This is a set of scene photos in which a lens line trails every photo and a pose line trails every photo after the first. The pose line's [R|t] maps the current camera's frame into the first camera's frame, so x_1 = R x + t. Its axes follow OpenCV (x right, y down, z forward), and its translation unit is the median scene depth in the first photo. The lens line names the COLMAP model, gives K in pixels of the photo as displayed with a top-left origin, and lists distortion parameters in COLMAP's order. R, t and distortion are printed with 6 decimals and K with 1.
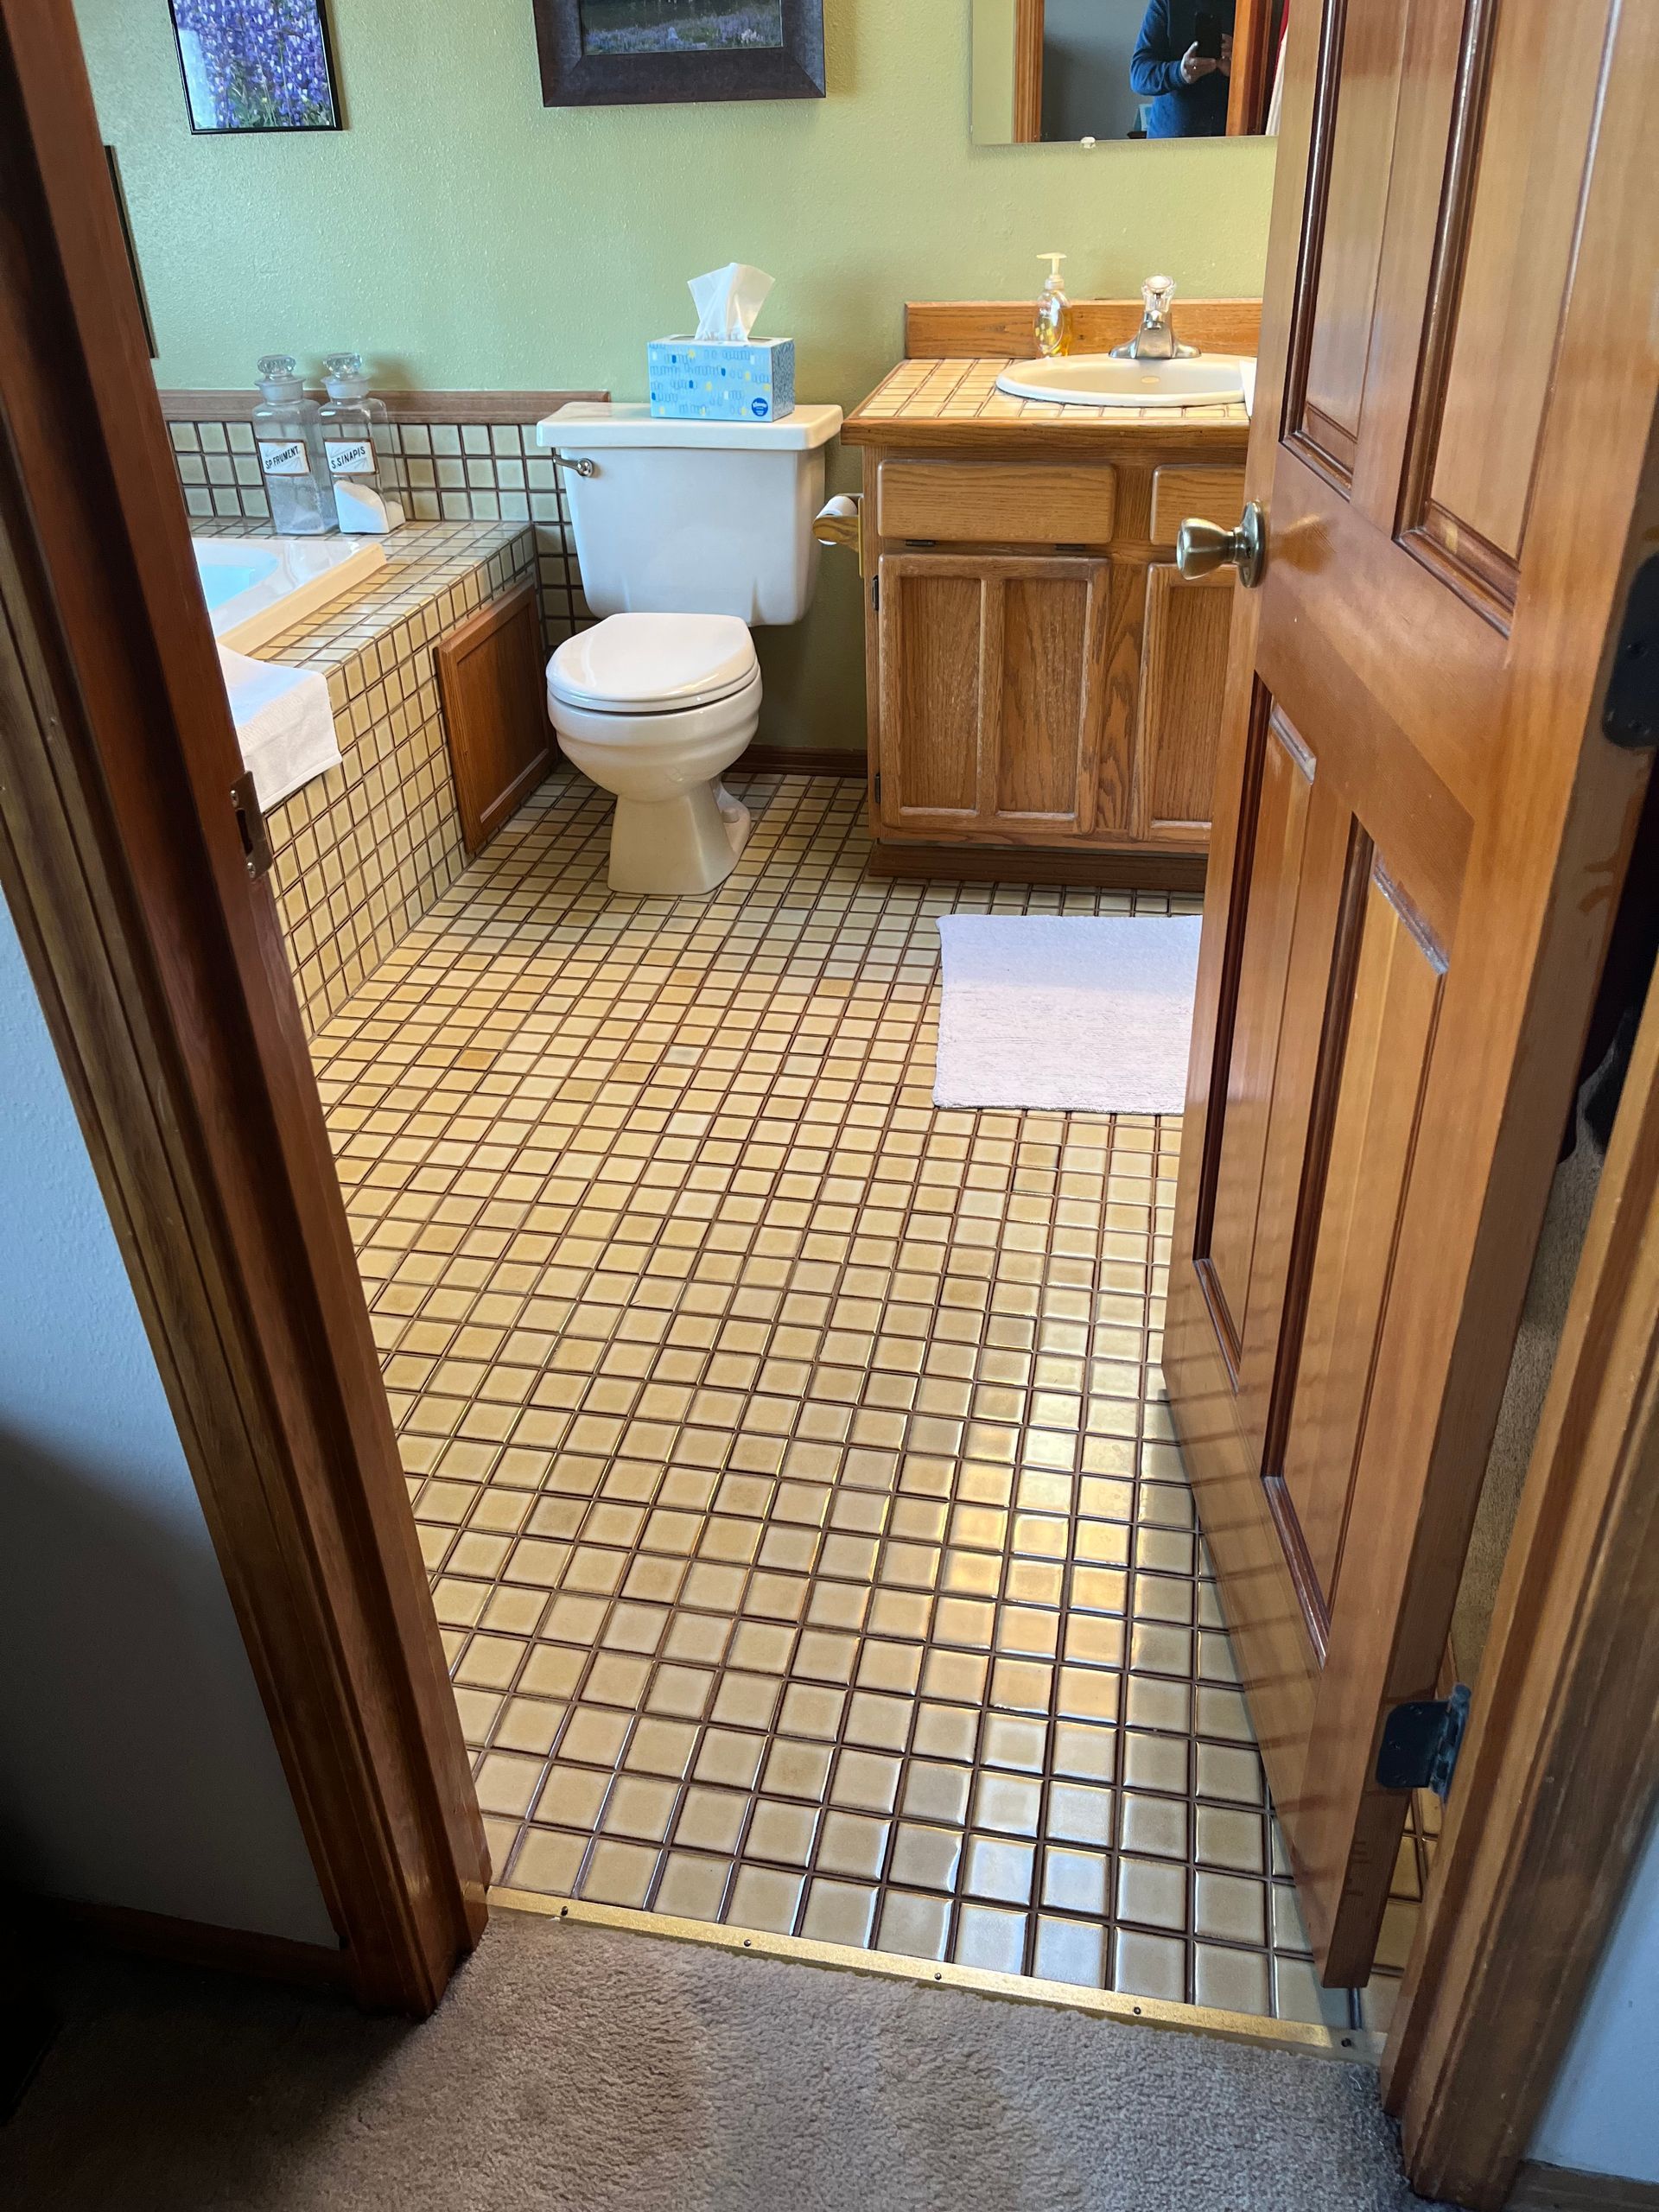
lens RADIAL K [[1673.2, 0, 829.5], [0, 1673.2, 1106.0], [0, 0, 1]] dist [0.078093, -0.107301]
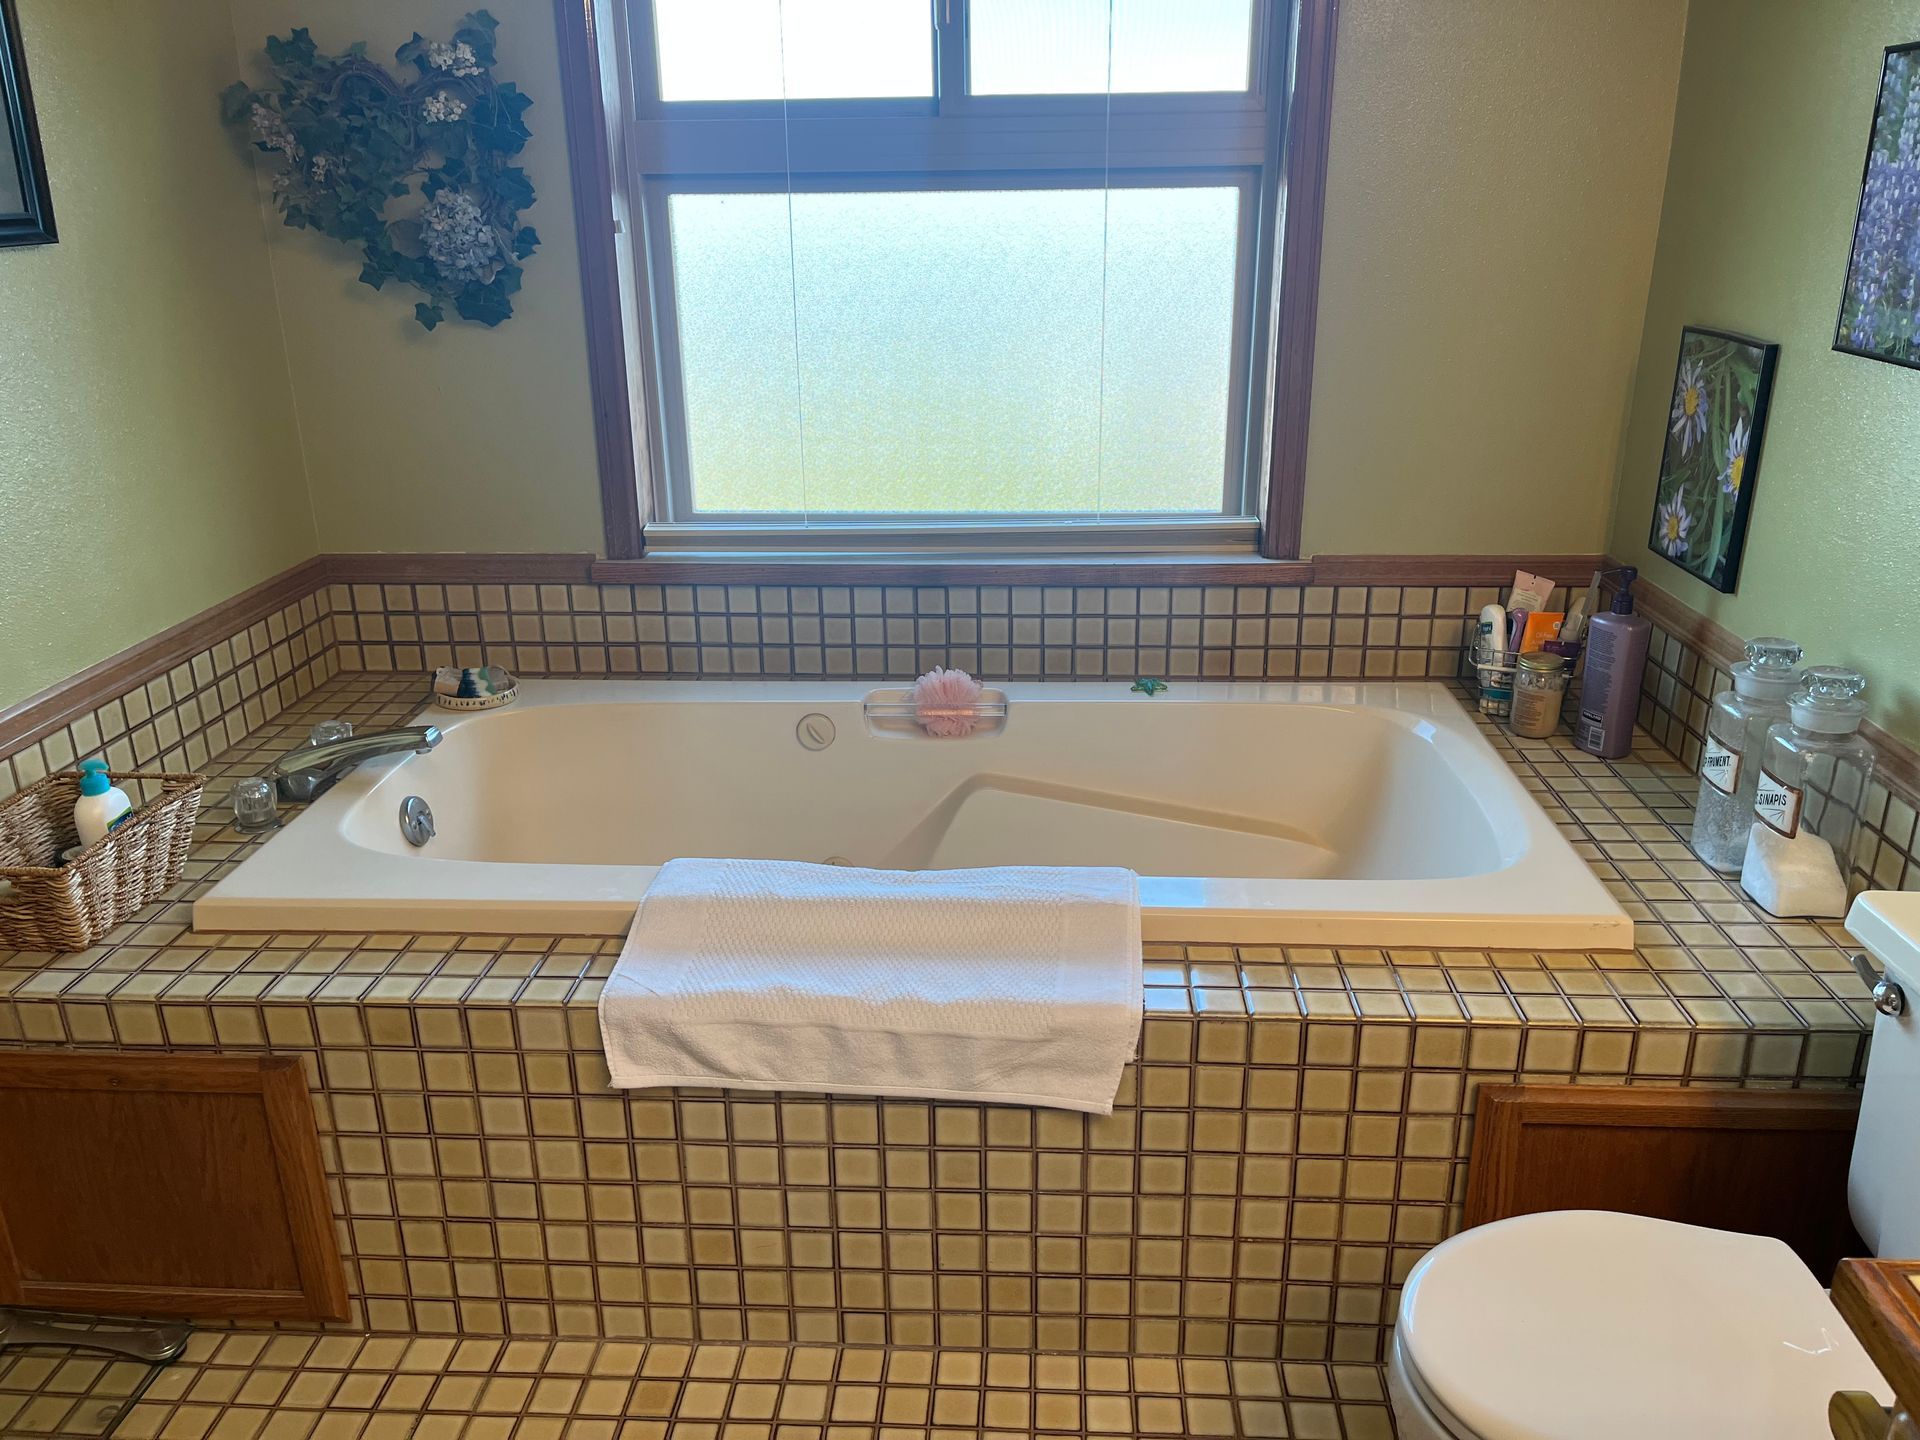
lens RADIAL K [[1452.3, 0, 960.0], [0, 1452.3, 720.0], [0, 0, 1]] dist [0.078093, -0.107301]
pose [[0.134483, 0.368474, -0.919859, 0.233810], [-0.518202, 0.817392, 0.251667, -0.469841], [0.844619, 0.442828, 0.300869, 0.655436]]
